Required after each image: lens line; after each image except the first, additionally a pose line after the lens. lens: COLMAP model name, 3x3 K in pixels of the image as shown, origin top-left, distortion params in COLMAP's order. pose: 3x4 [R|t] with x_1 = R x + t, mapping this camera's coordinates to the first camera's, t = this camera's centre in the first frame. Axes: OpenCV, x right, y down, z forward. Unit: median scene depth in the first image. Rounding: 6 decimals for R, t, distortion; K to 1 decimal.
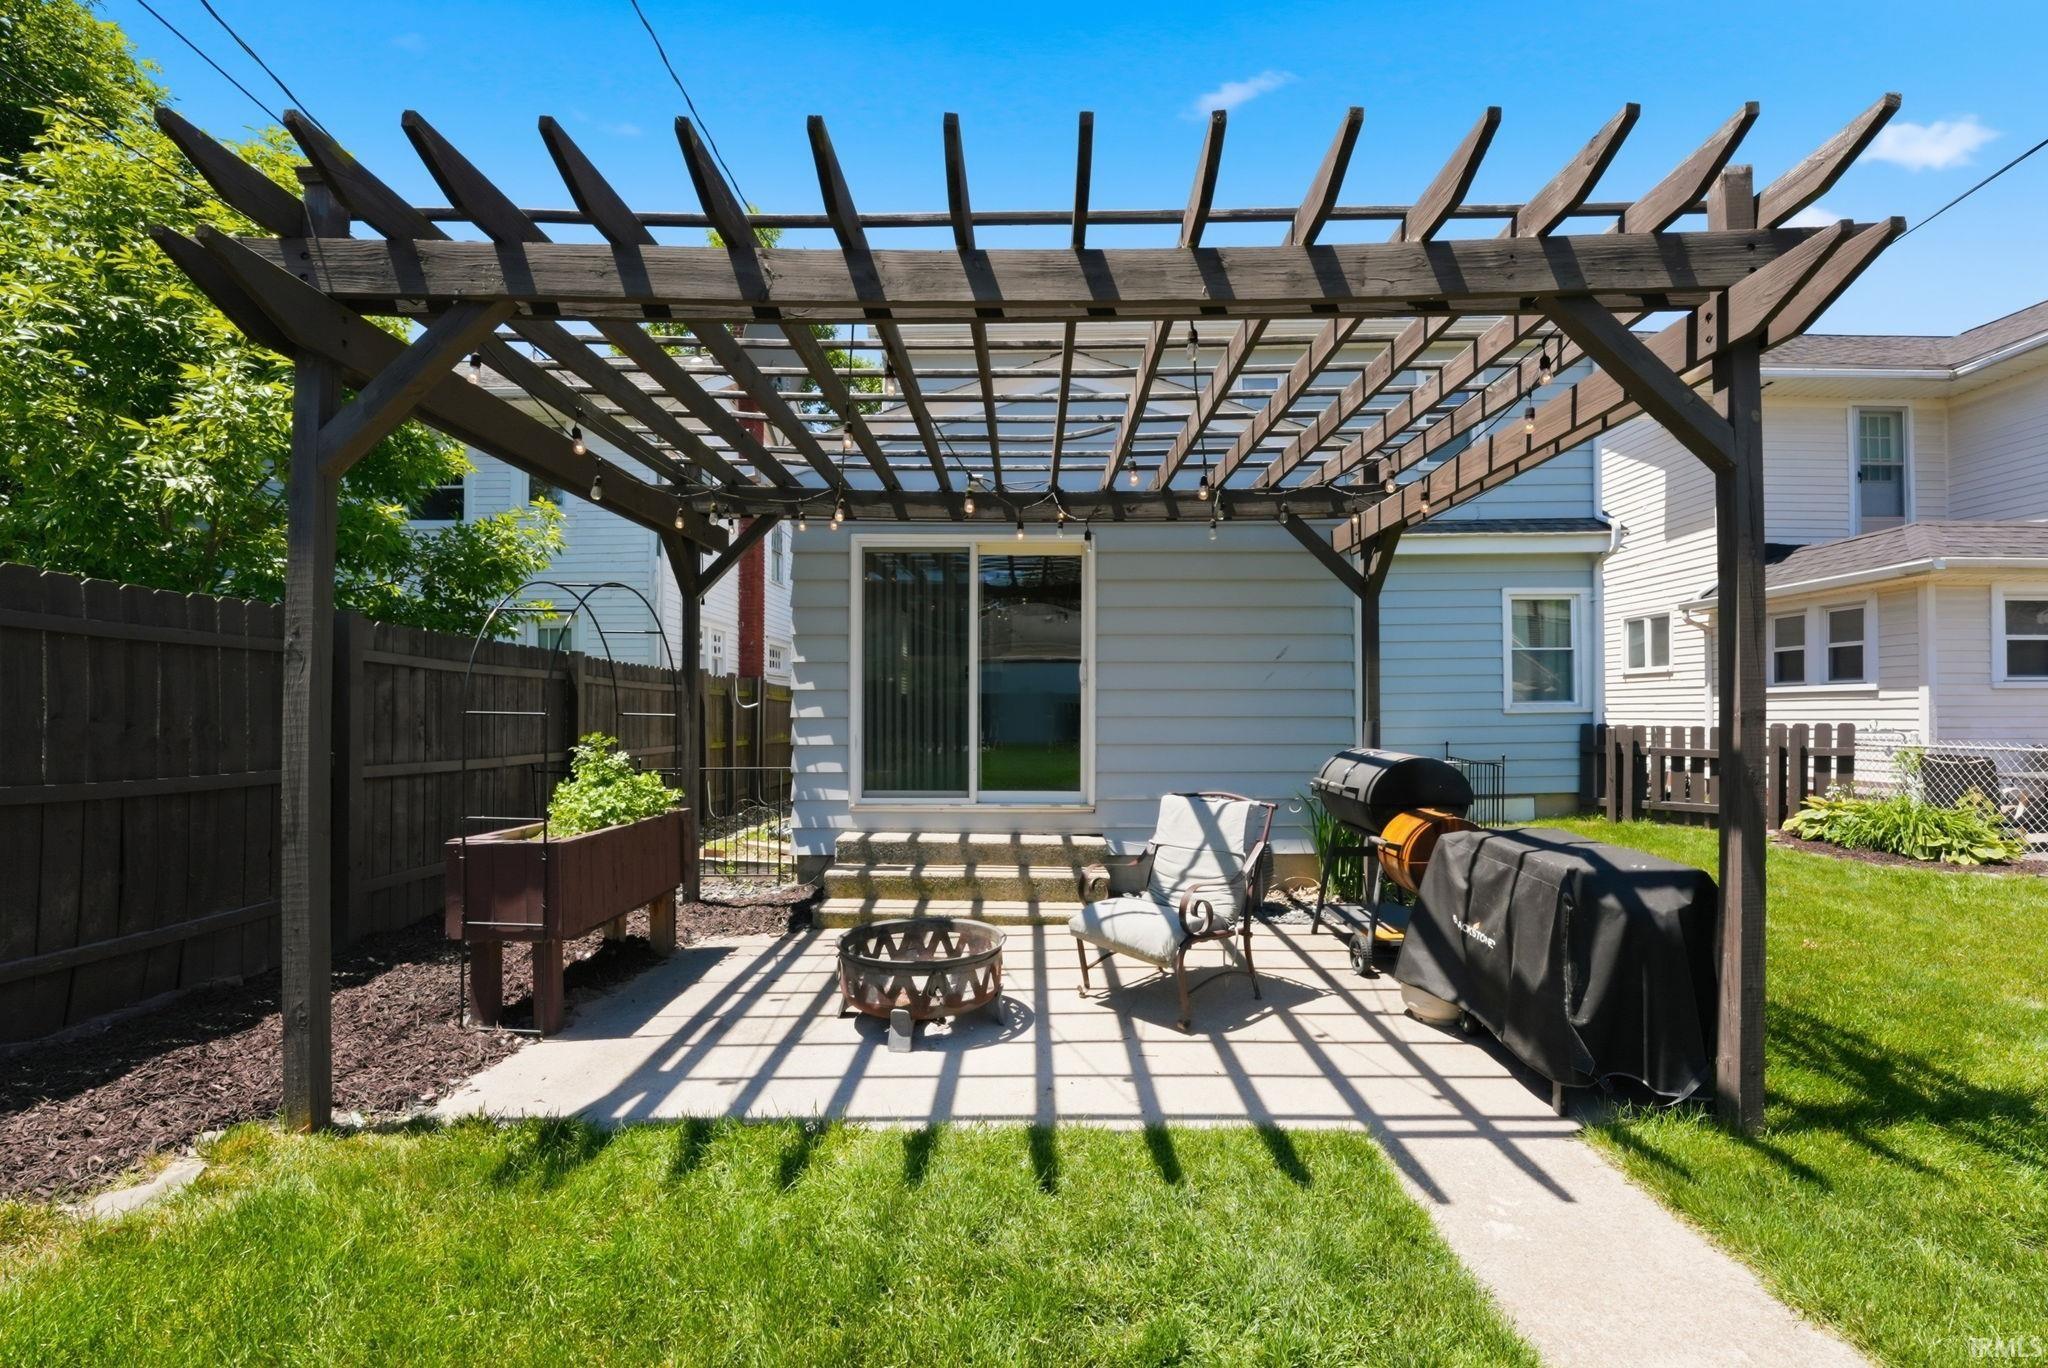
lens RADIAL K [[843.9, 0, 1034.2], [0, 843.9, 701.4], [0, 0, 1]] dist [-0.026236, 0.001664]
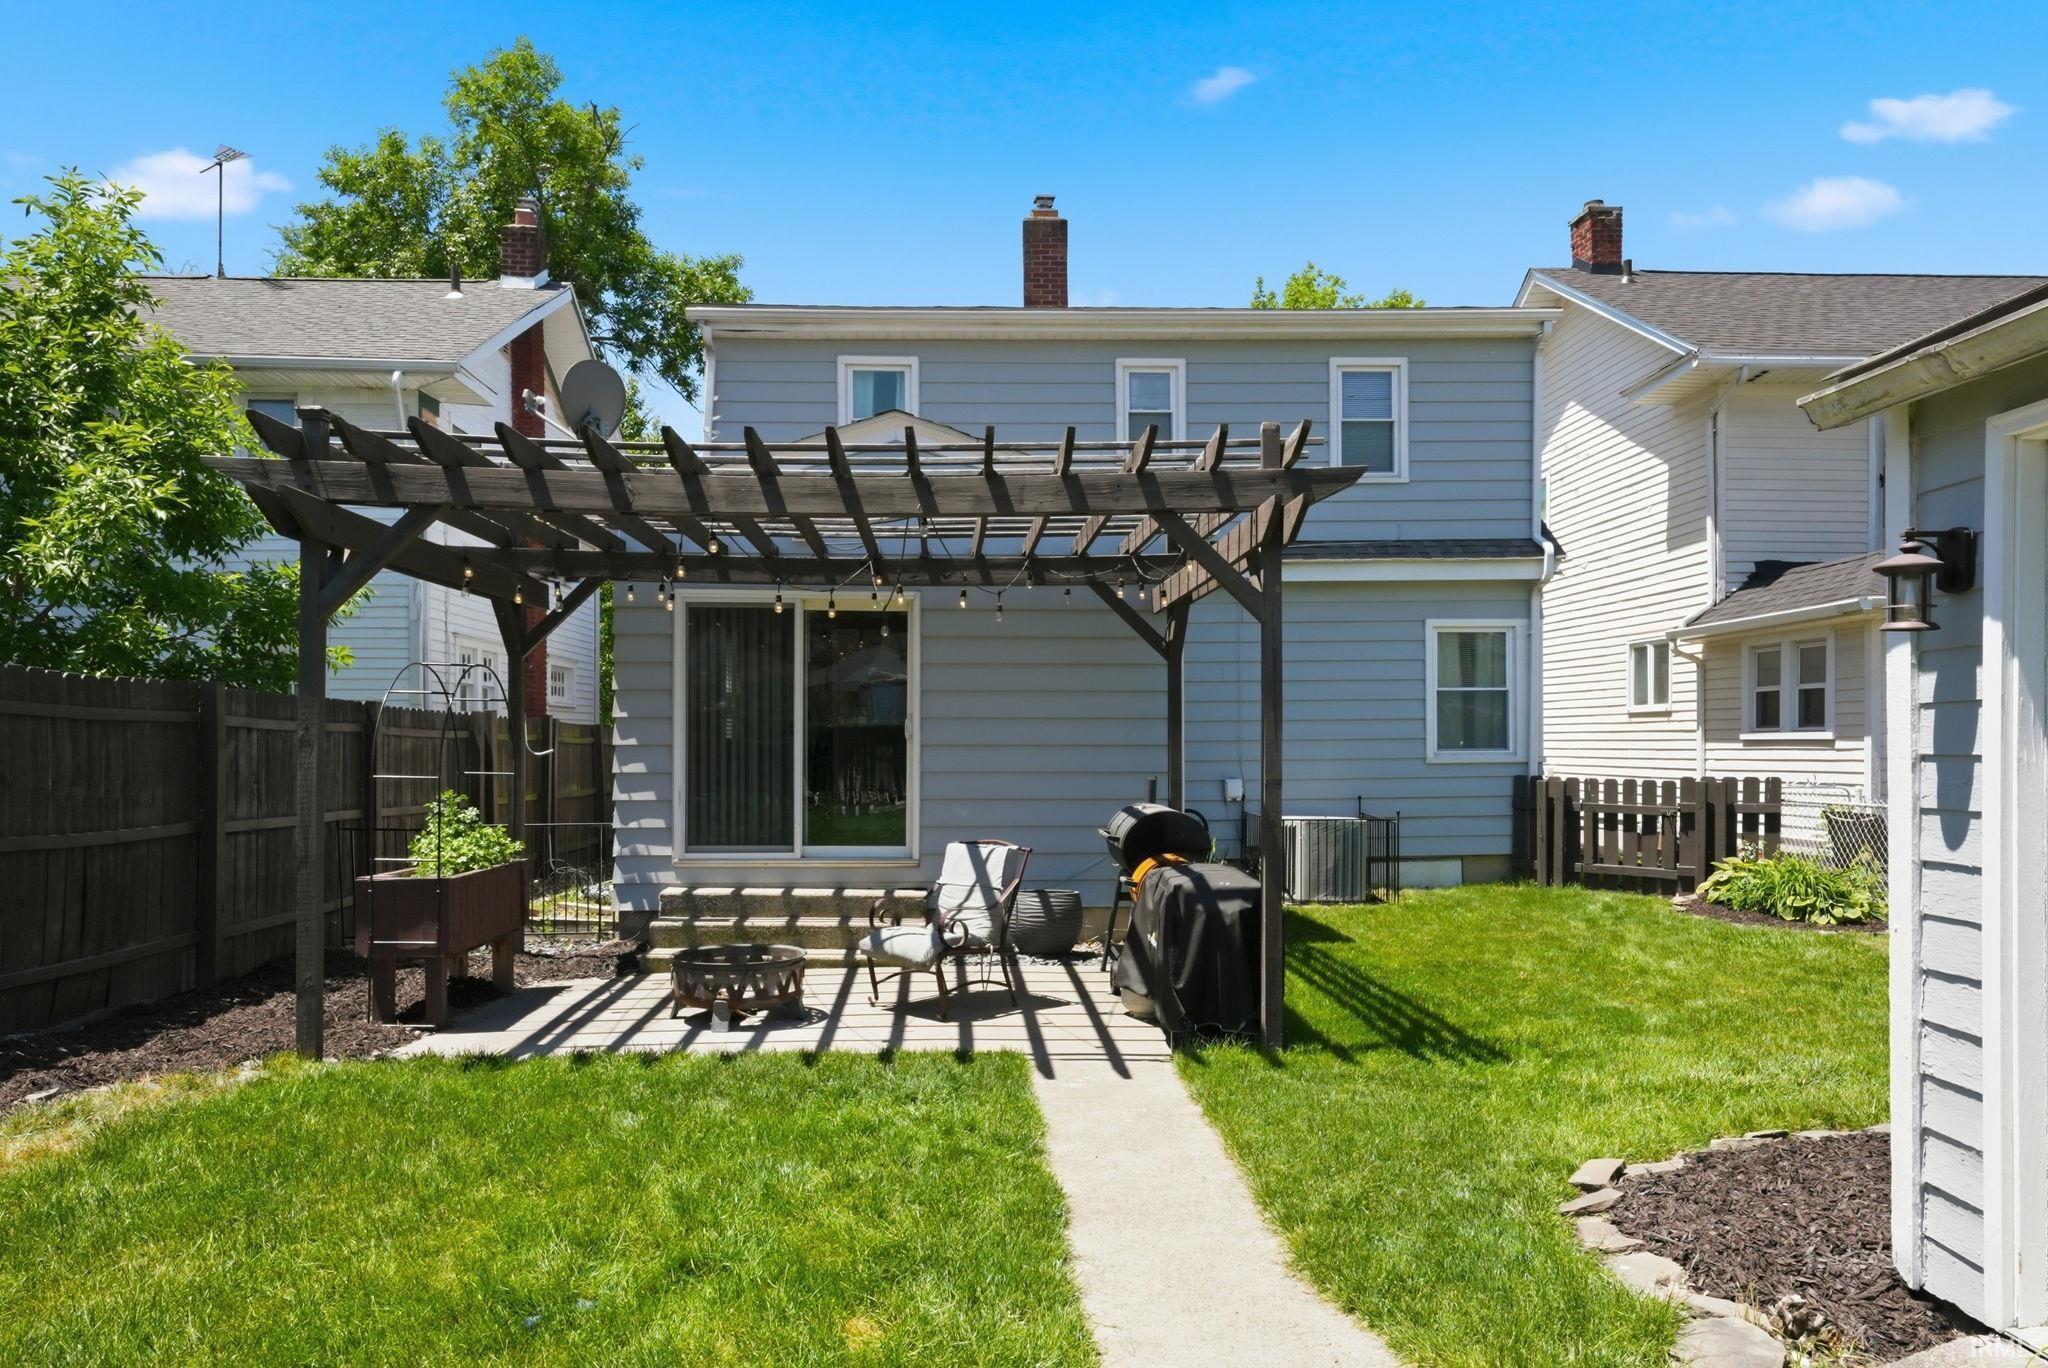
lens RADIAL K [[1371.7, 0, 1037.6], [0, 1371.7, 740.3], [0, 0, 1]] dist [0.022112, 0.003153]
pose [[0.998167, 0.001786, 0.060489, 0.125527], [-0.002380, 0.999950, 0.009748, -0.040483], [-0.060469, -0.009875, 0.998121, -0.719240]]
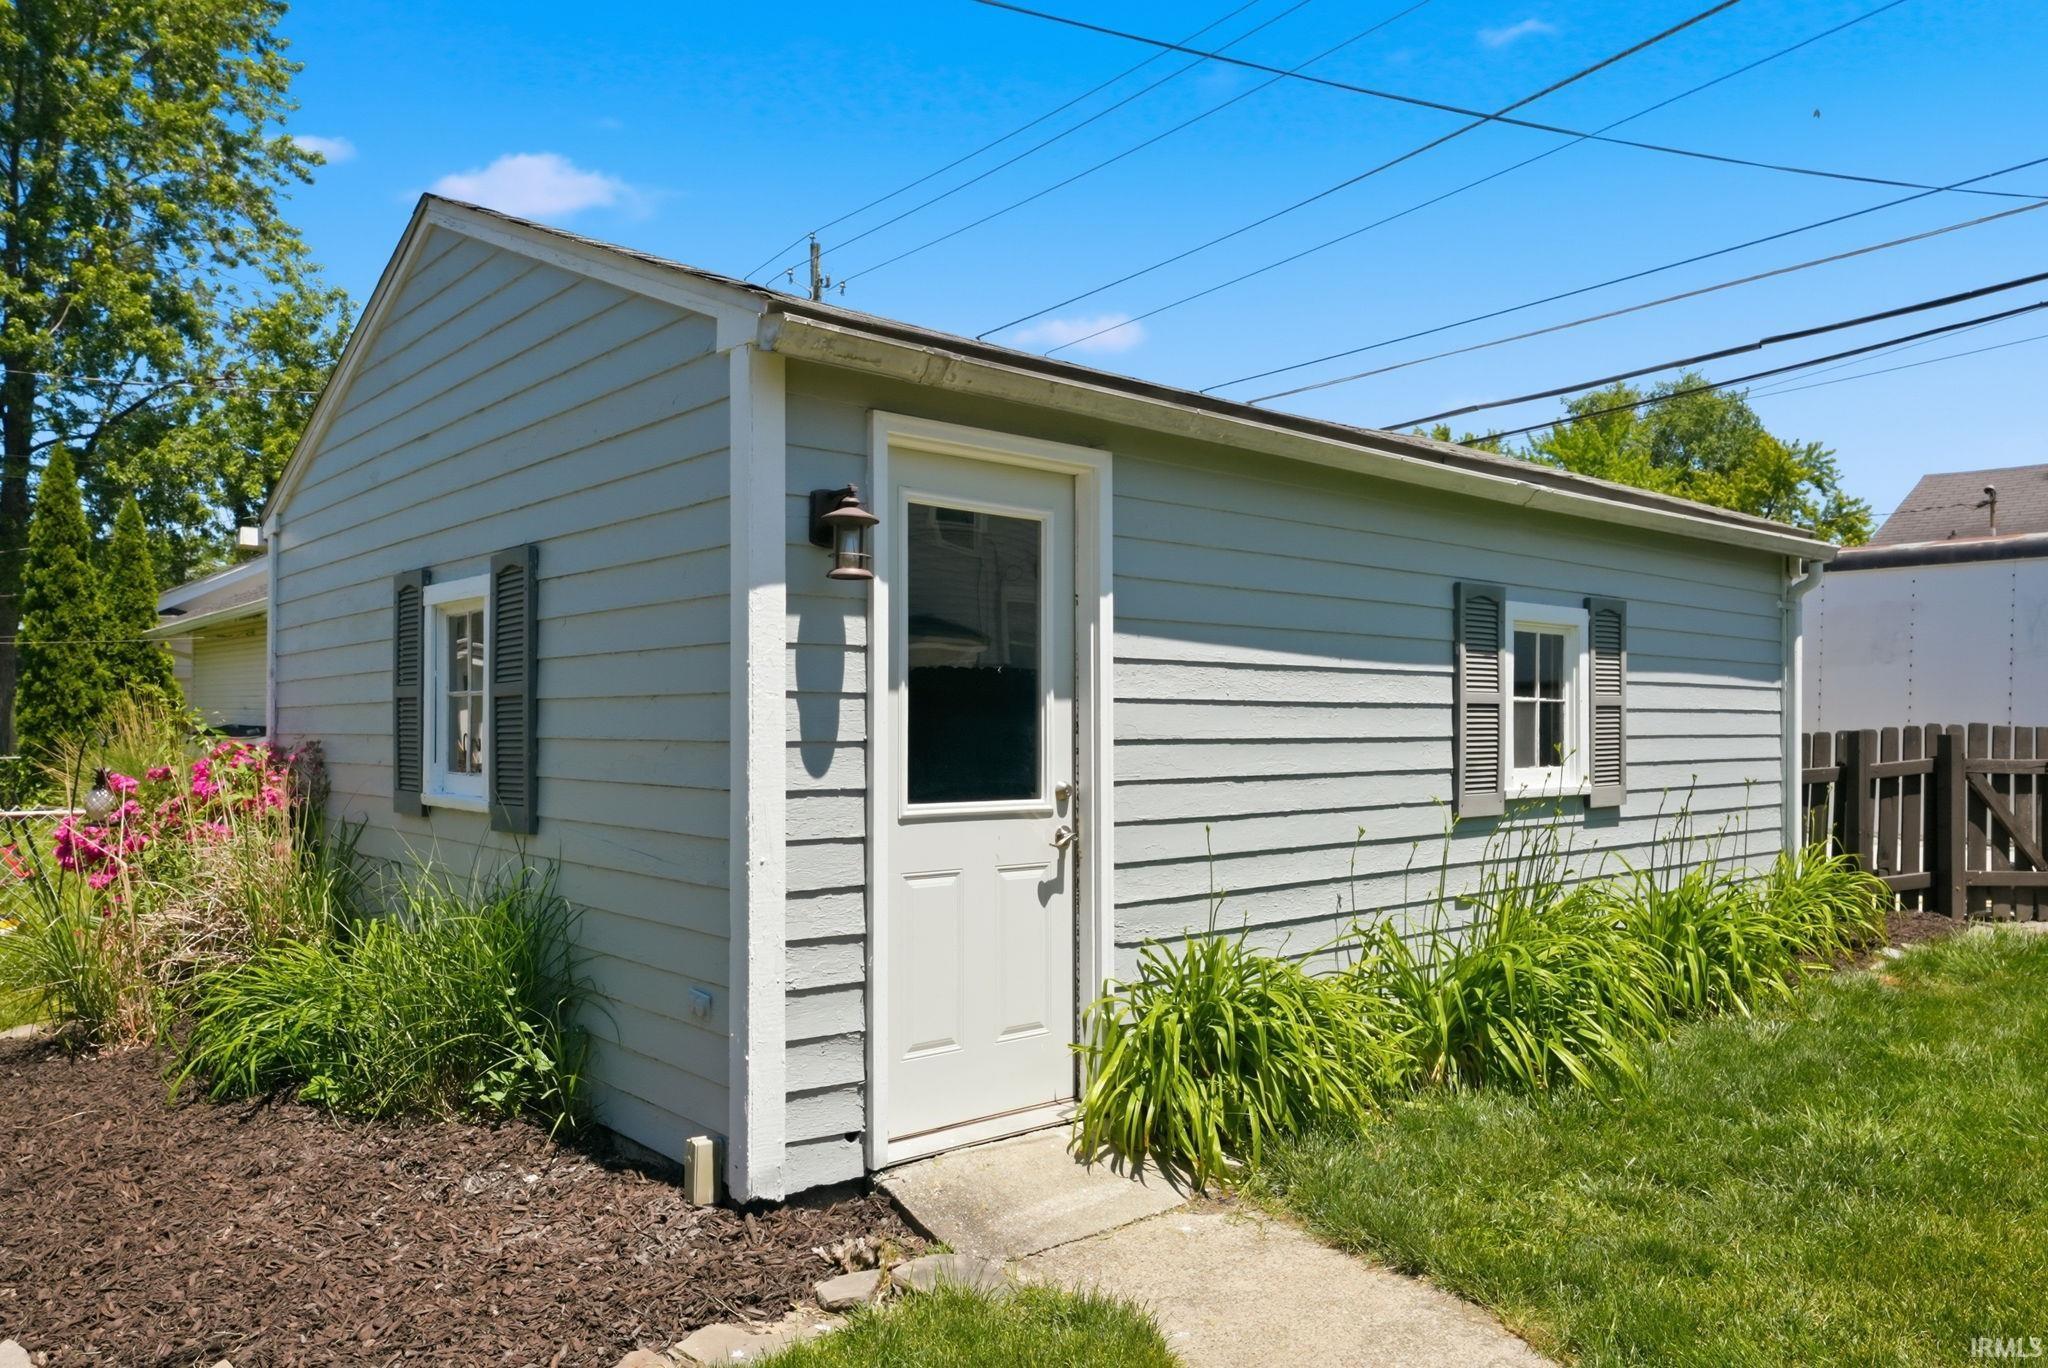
lens RADIAL K [[1371.7, 0, 1024.7], [0, 1371.7, 743.3], [0, 0, 1]] dist [0.022112, 0.003153]
pose [[-0.651410, -0.008498, 0.758678, -0.009619], [-0.013633, 0.999907, -0.000505, -0.005521], [-0.758603, -0.010672, -0.651466, 0.211489]]
